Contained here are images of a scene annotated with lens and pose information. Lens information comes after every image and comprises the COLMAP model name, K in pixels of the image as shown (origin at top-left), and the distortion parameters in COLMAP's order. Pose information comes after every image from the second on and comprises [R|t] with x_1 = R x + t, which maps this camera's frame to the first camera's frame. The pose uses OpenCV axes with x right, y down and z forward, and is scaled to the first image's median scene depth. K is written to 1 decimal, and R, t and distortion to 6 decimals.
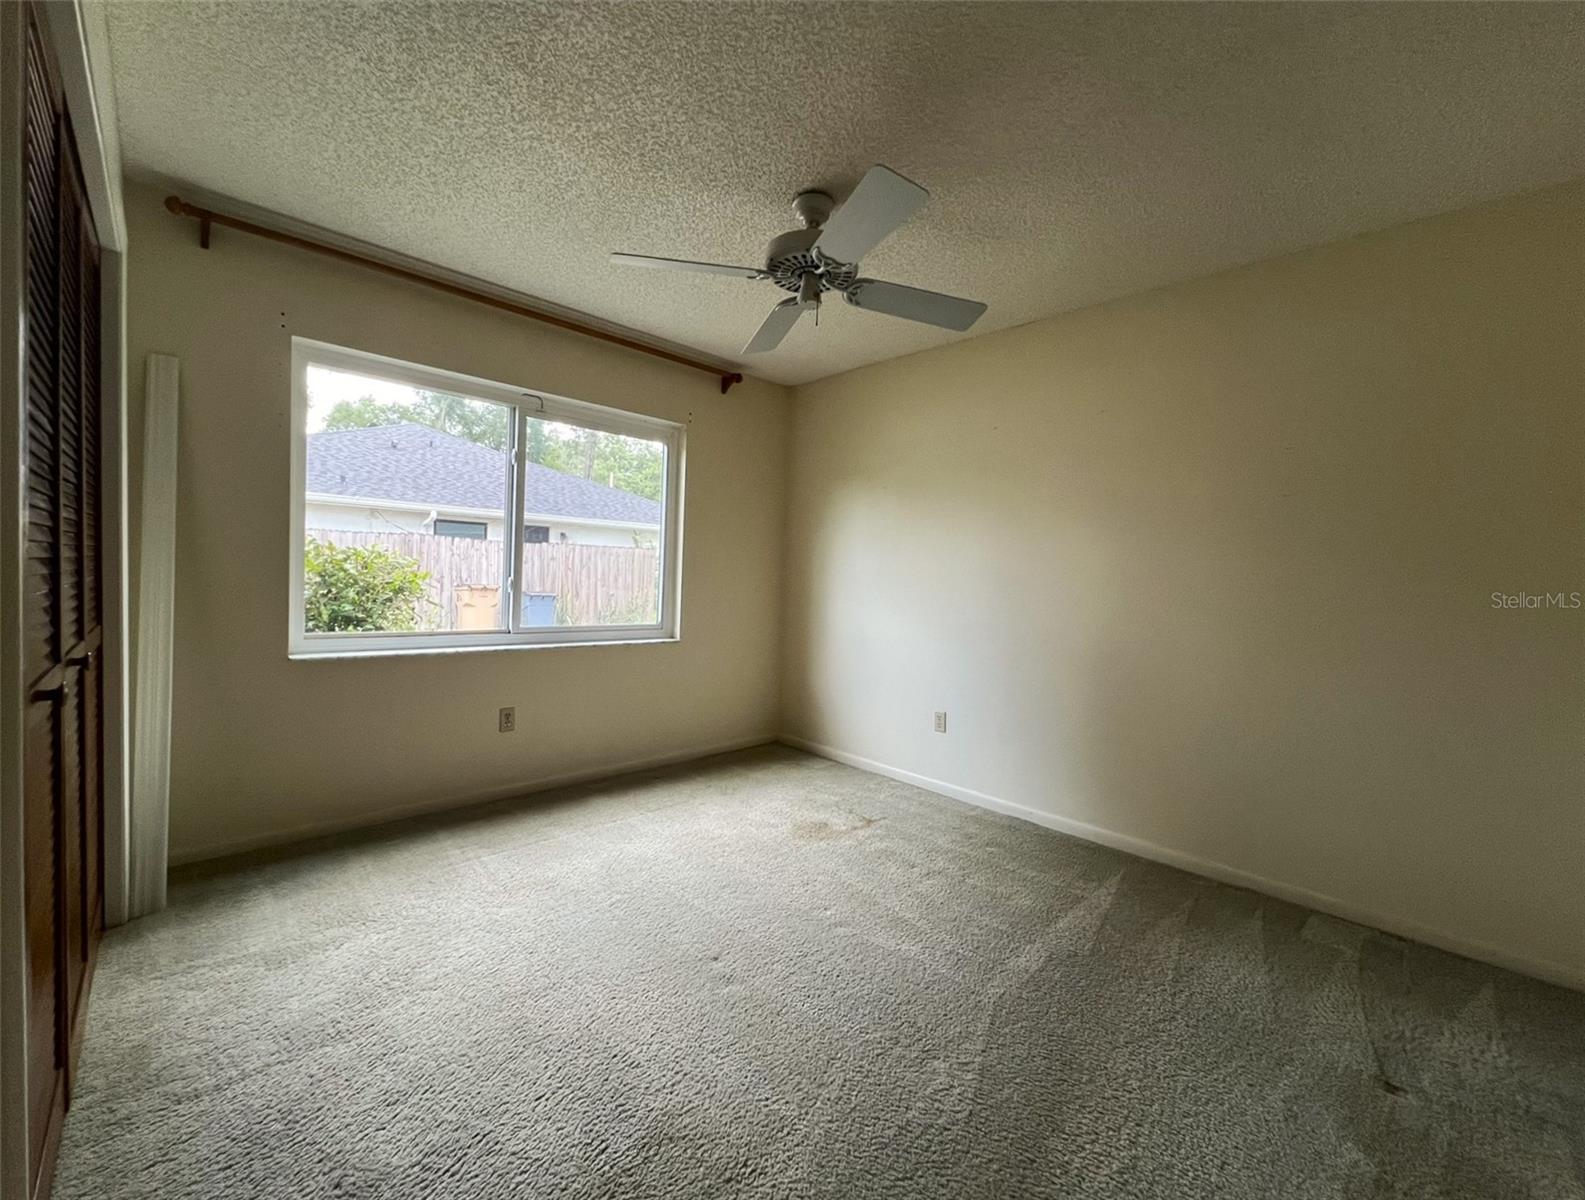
lens RADIAL K [[638.0, 0, 785.6], [0, 638.0, 593.5], [0, 0, 1]] dist [0.001782, 0.000030]
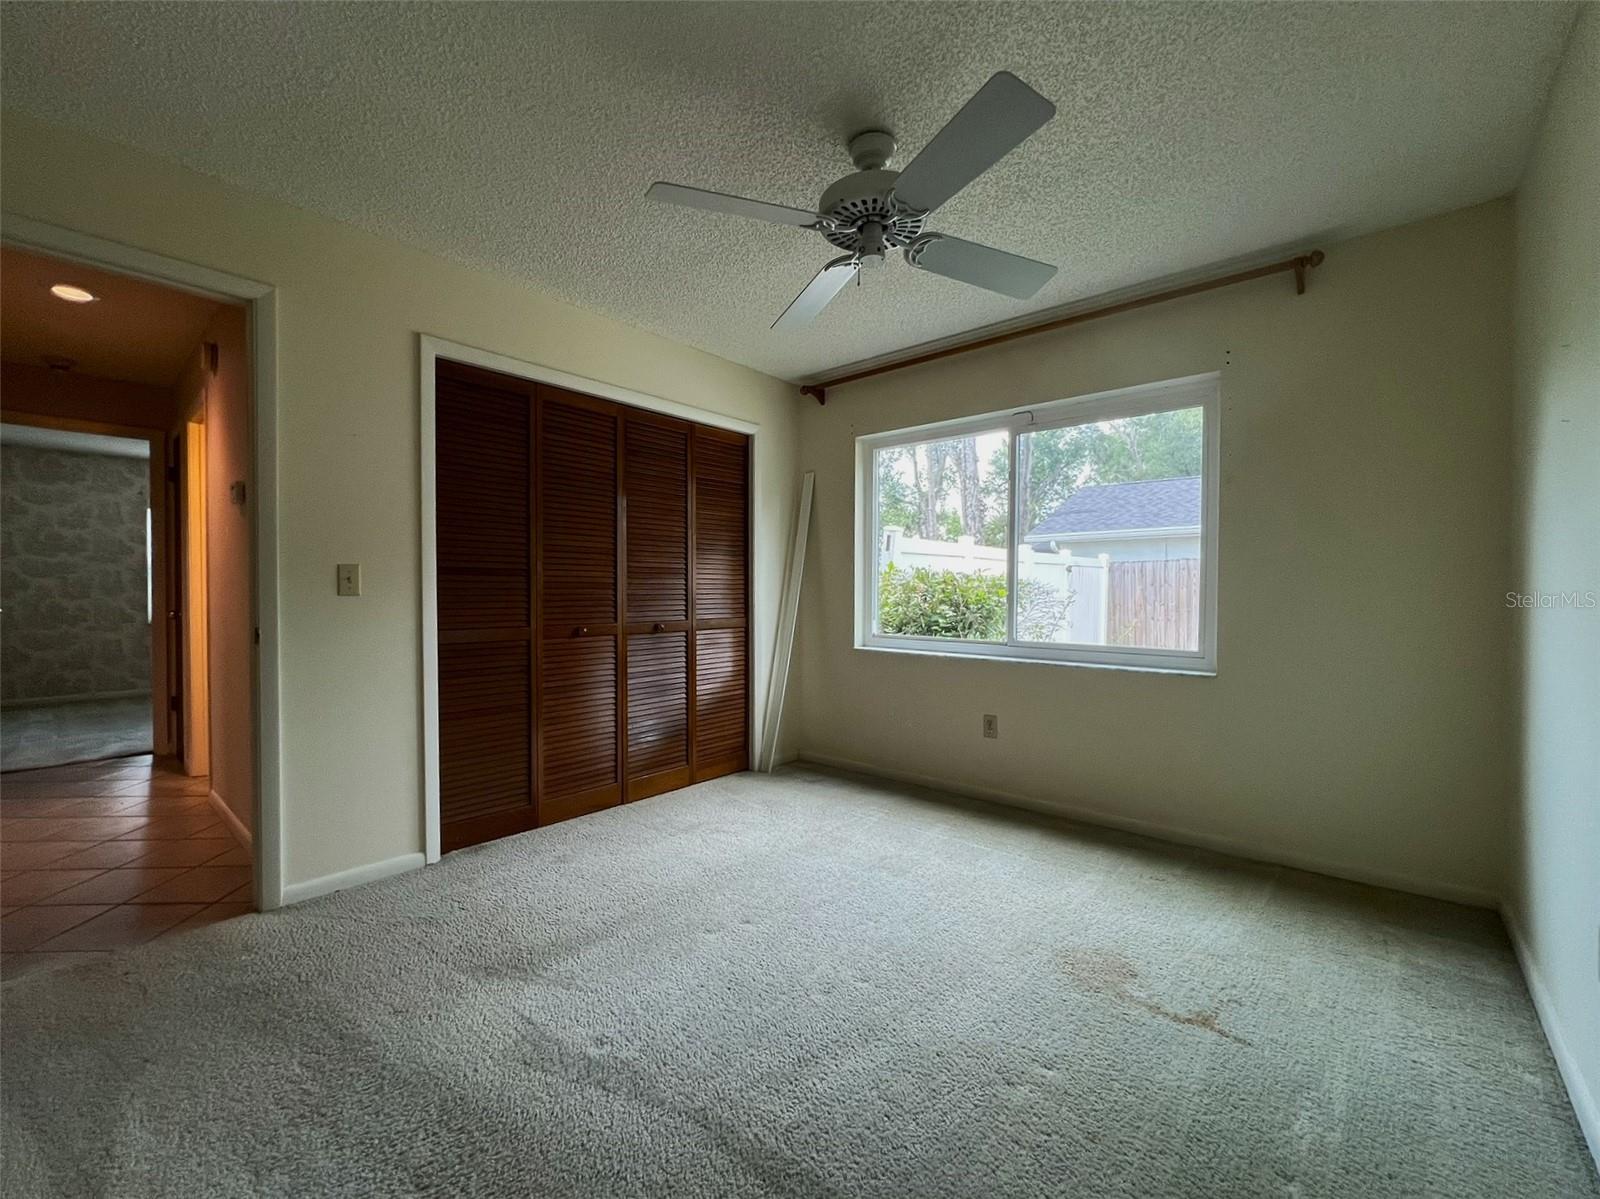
lens RADIAL K [[663.1, 0, 795.4], [0, 663.1, 598.6], [0, 0, 1]] dist [-0.001288, 0.000125]
pose [[0.100503, -0.019842, -0.994739, 0.641938], [-0.021286, 0.999529, -0.022089, 0.017293], [0.994709, 0.023394, 0.100034, 0.573082]]
